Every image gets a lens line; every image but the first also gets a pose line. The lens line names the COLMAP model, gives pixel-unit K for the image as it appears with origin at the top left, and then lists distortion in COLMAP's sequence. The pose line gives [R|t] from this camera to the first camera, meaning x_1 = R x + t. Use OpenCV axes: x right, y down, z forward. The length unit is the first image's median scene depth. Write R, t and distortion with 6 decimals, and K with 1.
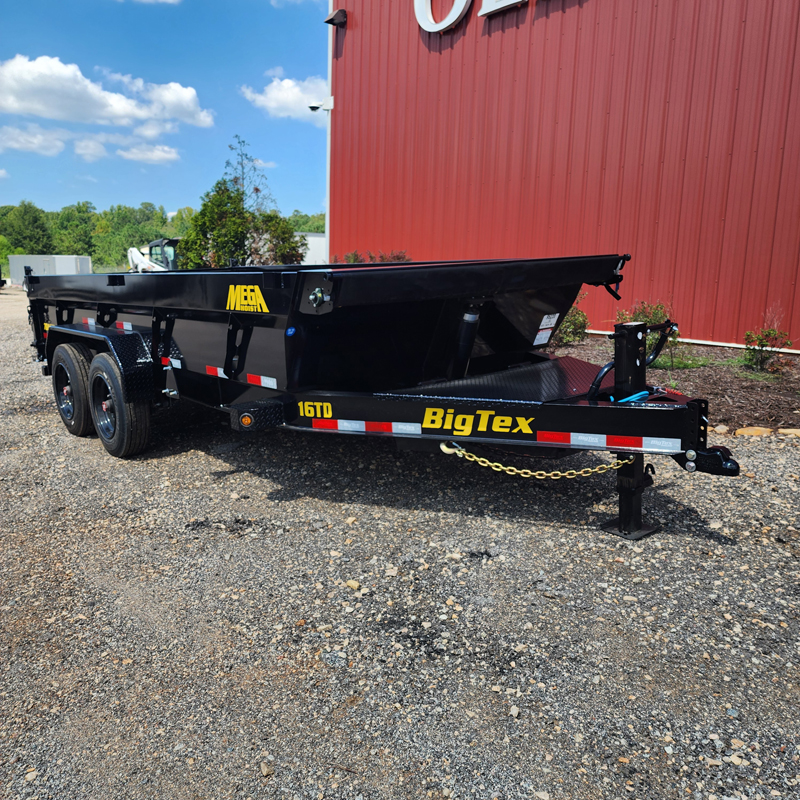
lens RADIAL K [[712.6, 0, 400.0], [0, 712.6, 400.0], [0, 0, 1]] dist [0.046011, -0.001954]
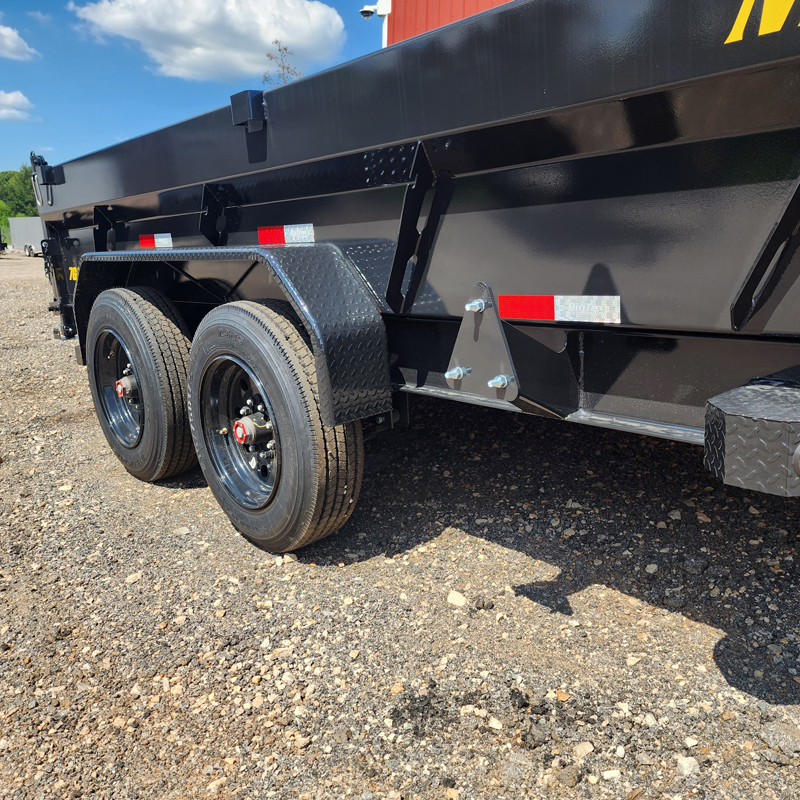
lens RADIAL K [[712.6, 0, 400.0], [0, 712.6, 400.0], [0, 0, 1]] dist [0.046011, -0.001954]
pose [[0.999951, 0.007677, -0.006259, -0.266396], [-0.007481, 0.999501, 0.030699, -0.001461], [0.006492, -0.030650, 0.999509, 0.570292]]
